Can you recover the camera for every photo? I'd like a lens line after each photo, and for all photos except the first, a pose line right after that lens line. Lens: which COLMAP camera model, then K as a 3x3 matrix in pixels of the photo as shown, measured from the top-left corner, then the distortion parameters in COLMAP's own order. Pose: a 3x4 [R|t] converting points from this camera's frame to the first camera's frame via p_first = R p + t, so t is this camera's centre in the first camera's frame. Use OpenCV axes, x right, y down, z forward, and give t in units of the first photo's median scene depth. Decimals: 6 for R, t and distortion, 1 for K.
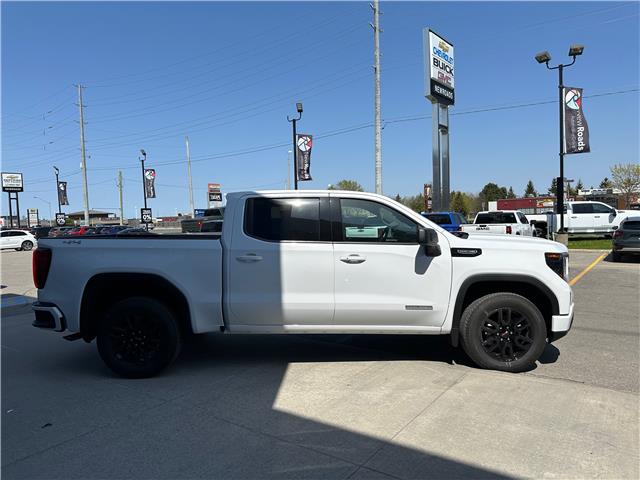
lens RADIAL K [[456.6, 0, 317.2], [0, 456.6, 241.4], [0, 0, 1]] dist [0.041117, -0.059329]
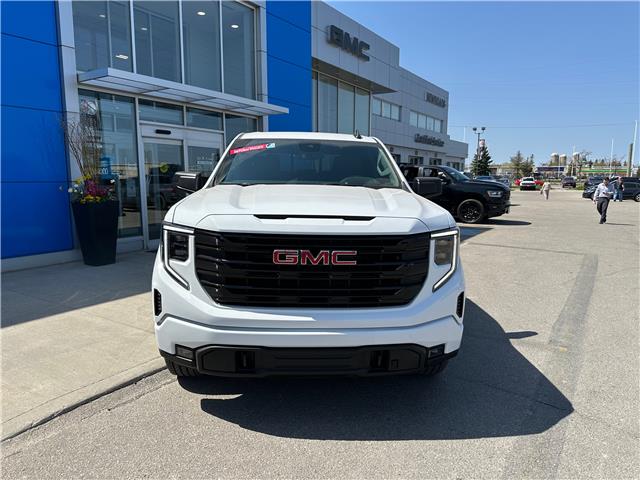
lens RADIAL K [[456.6, 0, 322.5], [0, 456.6, 247.1], [0, 0, 1]] dist [0.041117, -0.059329]
pose [[0.044708, 0.180888, -0.982487, 0.124789], [-0.059855, 0.982189, 0.178110, -0.006648], [0.997205, 0.050844, 0.054739, 0.129967]]
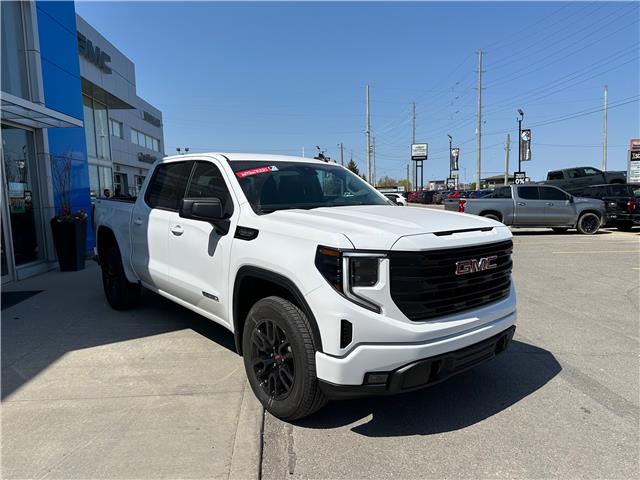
lens RADIAL K [[456.6, 0, 318.2], [0, 456.6, 244.2], [0, 0, 1]] dist [0.041117, -0.059329]
pose [[0.636594, 0.099934, -0.764697, 0.104565], [-0.035467, 0.994313, 0.100416, -0.004011], [0.770383, -0.036803, 0.636518, 0.068500]]
